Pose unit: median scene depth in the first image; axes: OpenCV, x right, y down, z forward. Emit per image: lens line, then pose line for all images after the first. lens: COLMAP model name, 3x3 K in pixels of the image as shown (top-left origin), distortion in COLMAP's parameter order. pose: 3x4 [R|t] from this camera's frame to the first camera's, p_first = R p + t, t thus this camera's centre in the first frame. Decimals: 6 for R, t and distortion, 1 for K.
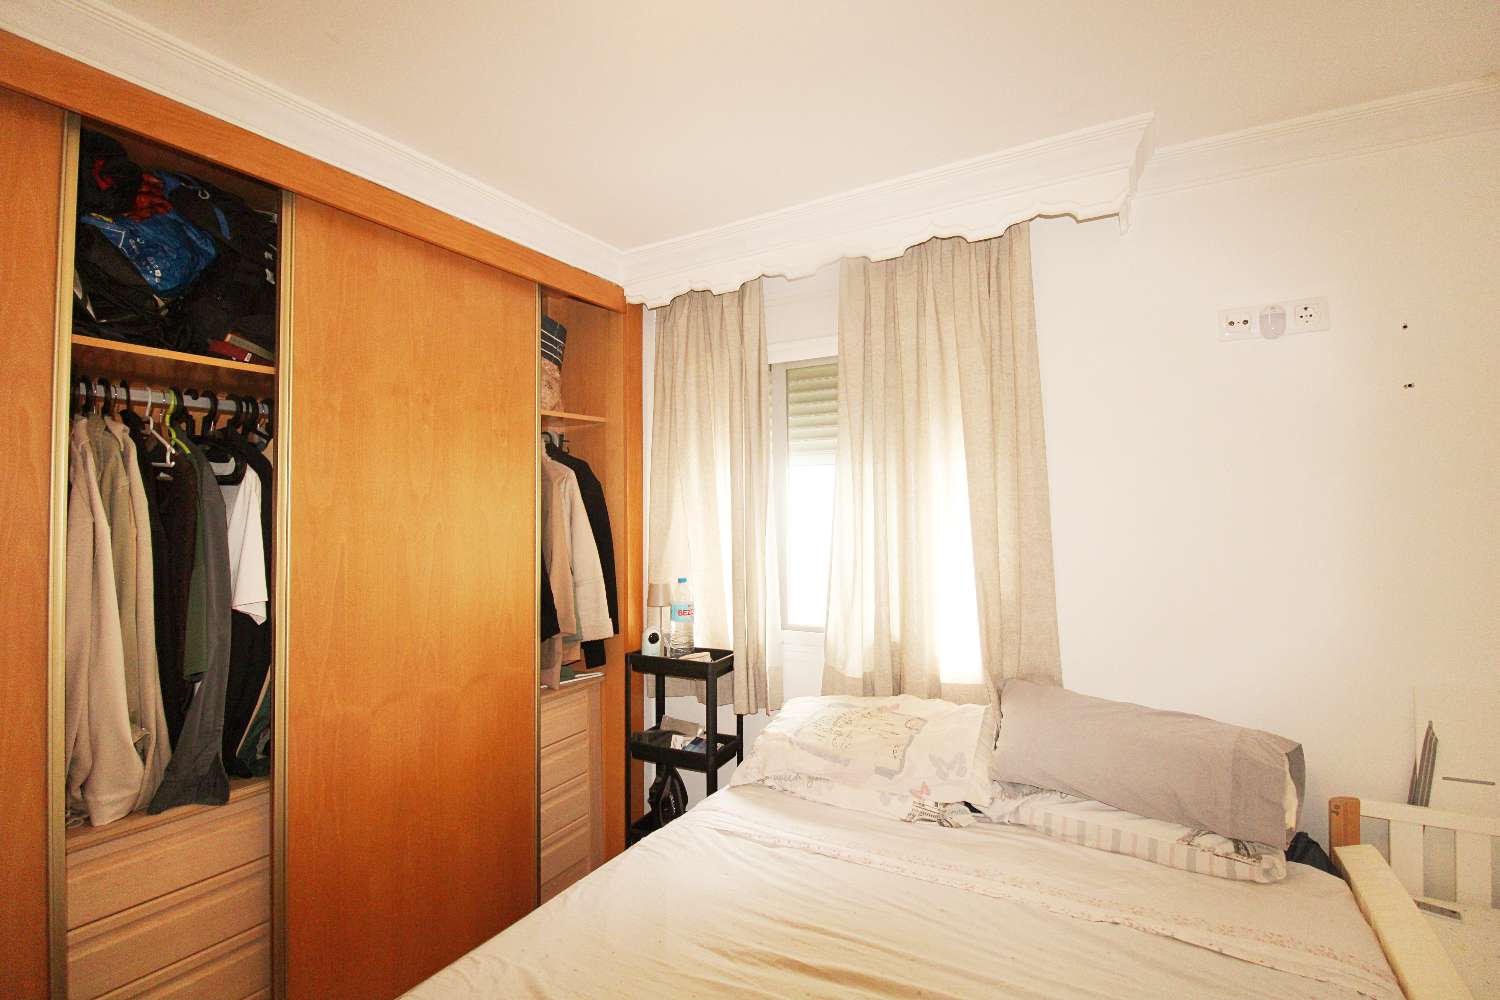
lens RADIAL K [[698.5, 0, 740.0], [0, 698.5, 487.7], [0, 0, 1]] dist [-0.003067, -0.008809]
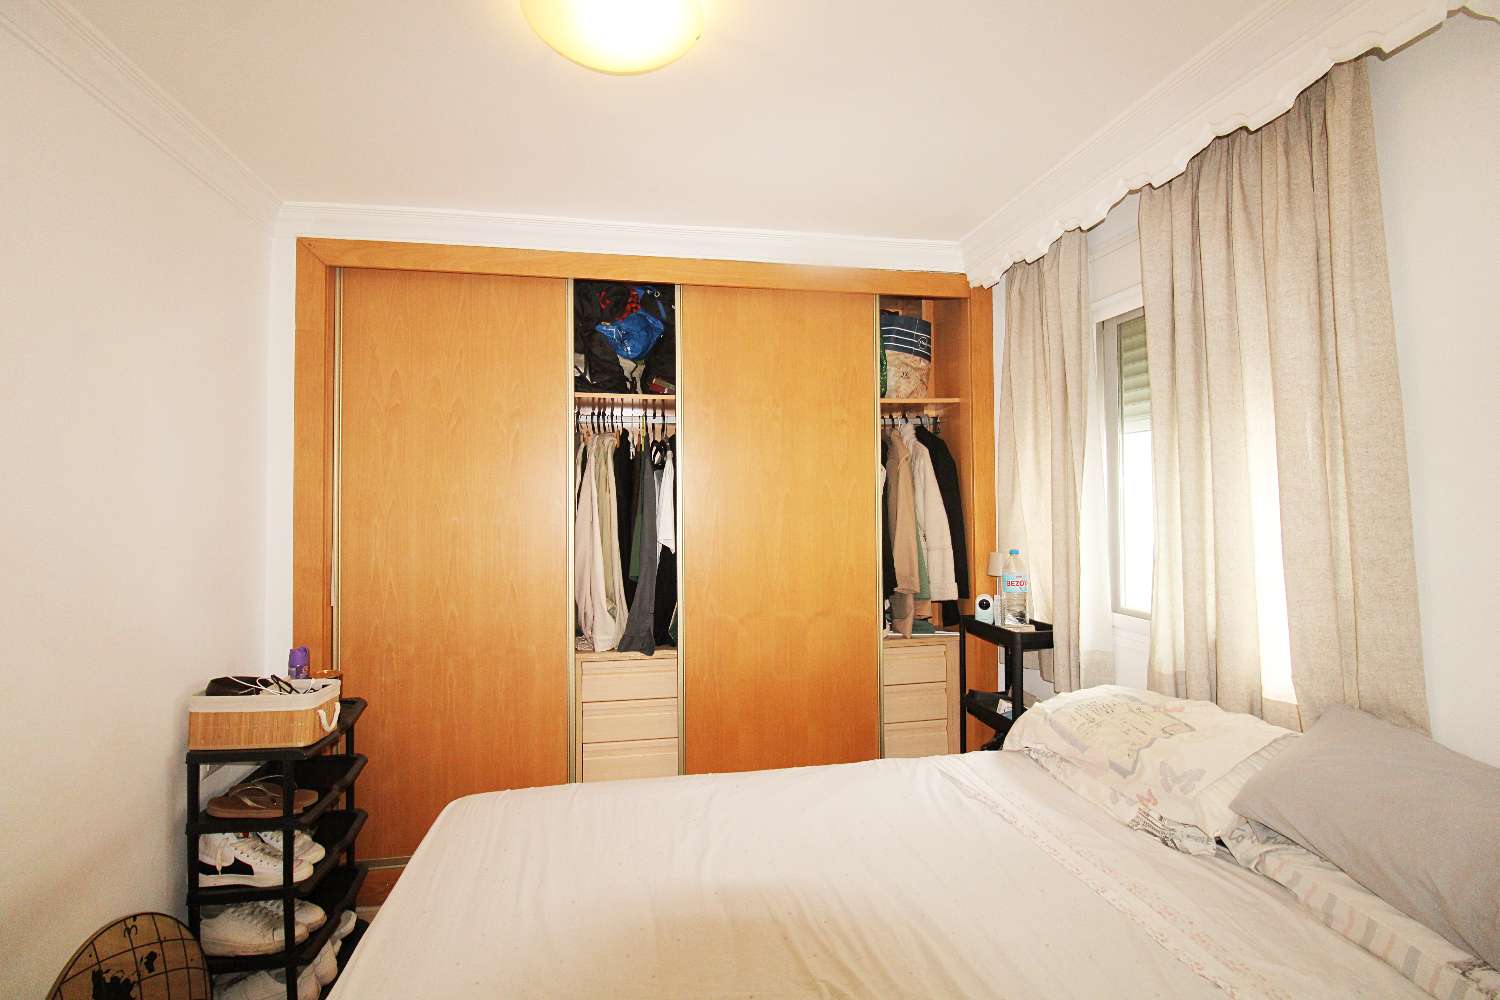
lens RADIAL K [[698.5, 0, 740.0], [0, 698.5, 487.7], [0, 0, 1]] dist [-0.003067, -0.008809]
pose [[0.645466, -0.006545, -0.763761, 0.541839], [0.026293, 0.999561, 0.013655, 0.018823], [0.763336, -0.028896, 0.645355, 0.055607]]
